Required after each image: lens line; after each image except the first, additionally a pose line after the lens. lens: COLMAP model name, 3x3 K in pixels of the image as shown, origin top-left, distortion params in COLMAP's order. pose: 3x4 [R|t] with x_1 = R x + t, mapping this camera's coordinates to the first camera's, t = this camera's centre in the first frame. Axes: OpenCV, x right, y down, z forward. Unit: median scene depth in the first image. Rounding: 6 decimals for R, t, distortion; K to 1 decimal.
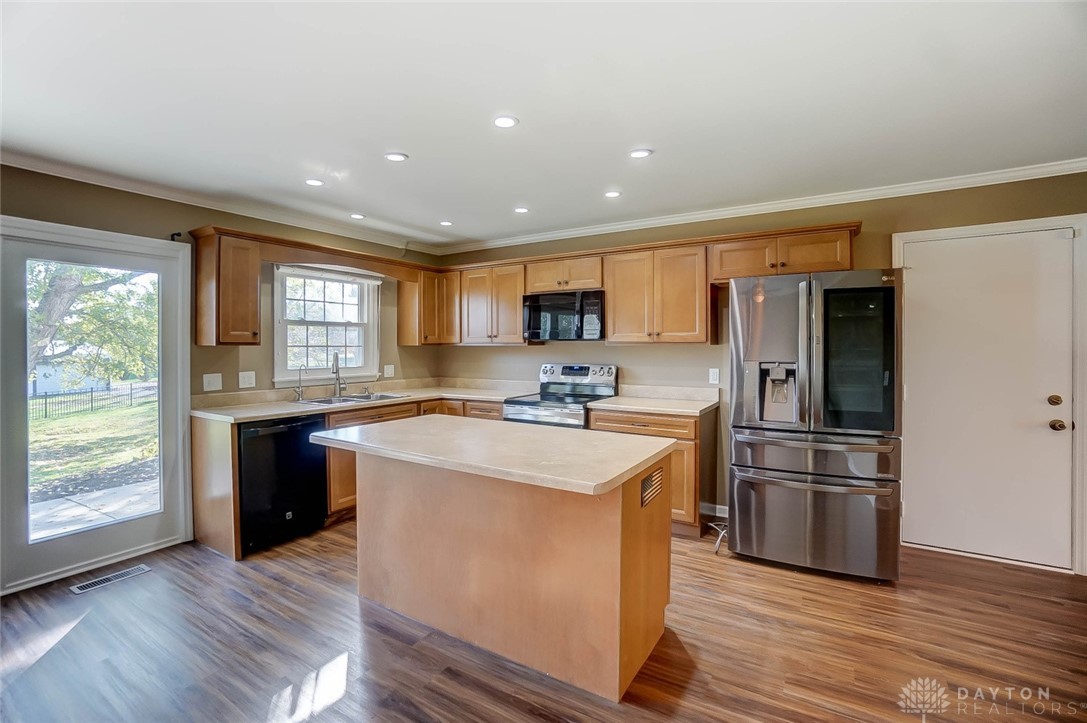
lens RADIAL K [[483.5, 0, 545.5], [0, 483.5, 346.9], [0, 0, 1]] dist [-0.062990, 0.021580]
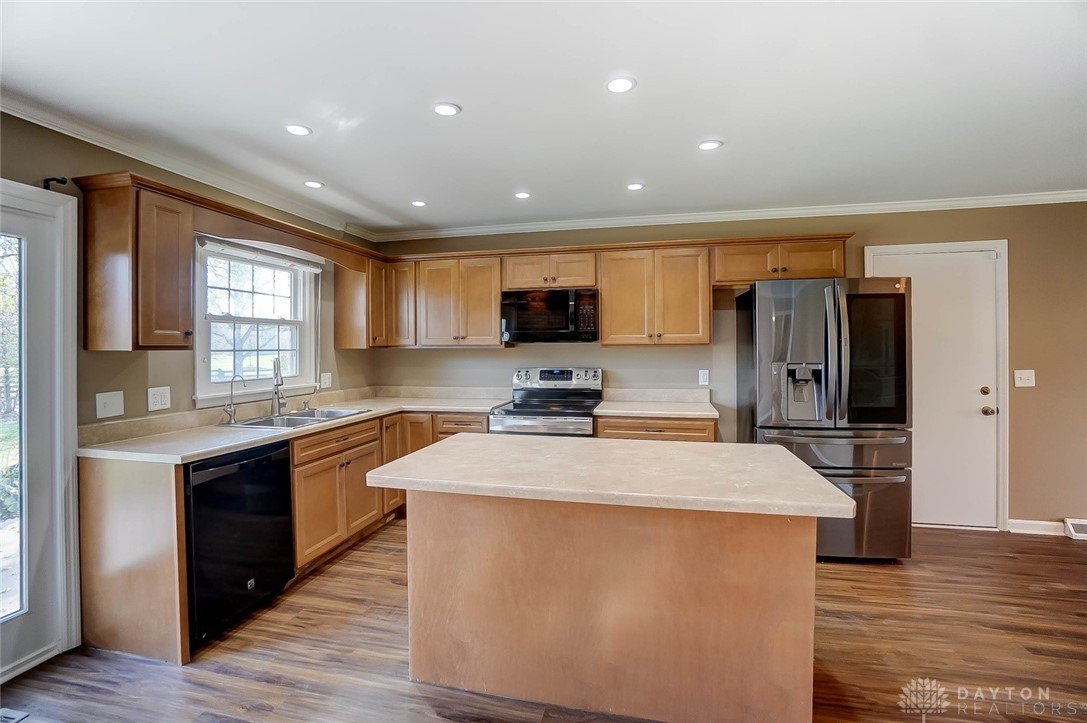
lens RADIAL K [[483.5, 0, 545.5], [0, 483.5, 346.9], [0, 0, 1]] dist [-0.062990, 0.021580]
pose [[0.949650, -0.004374, 0.313283, -0.292602], [0.005521, 0.999981, -0.002775, -0.002393], [-0.313265, 0.004365, 0.949656, 0.150891]]
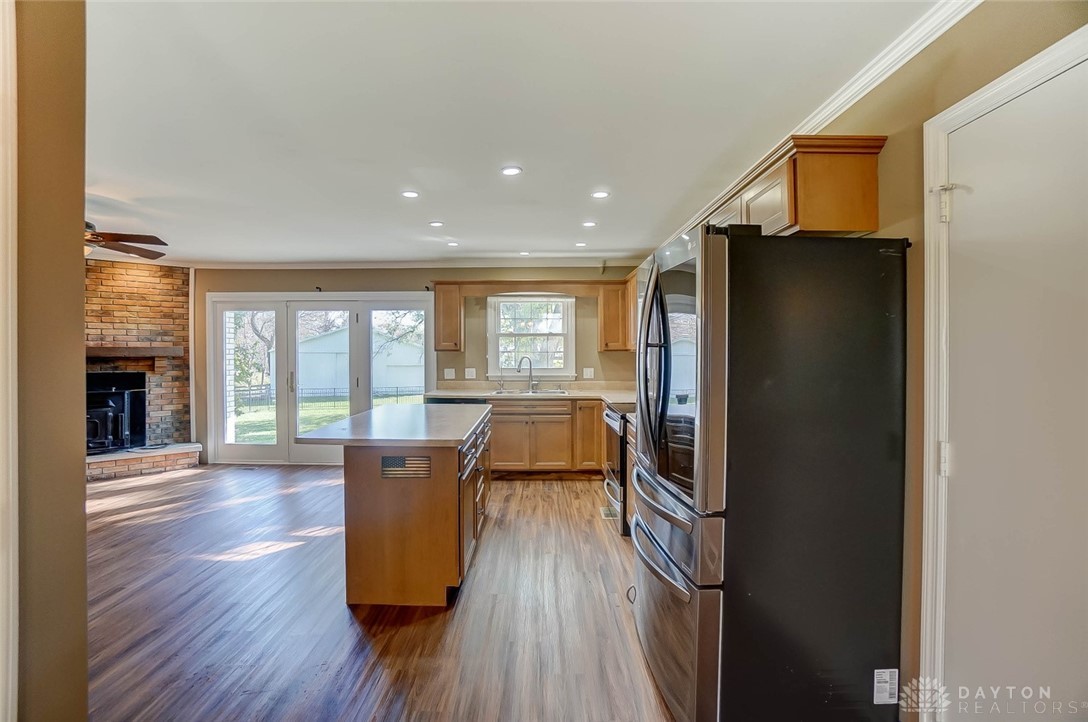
lens RADIAL K [[483.9, 0, 546.0], [0, 483.9, 346.4], [0, 0, 1]] dist [-0.062990, 0.021580]
pose [[0.527011, -0.006168, -0.849836, 0.817743], [-0.002266, 0.999960, -0.008662, -0.006207], [0.849856, 0.006491, 0.526976, 0.366410]]
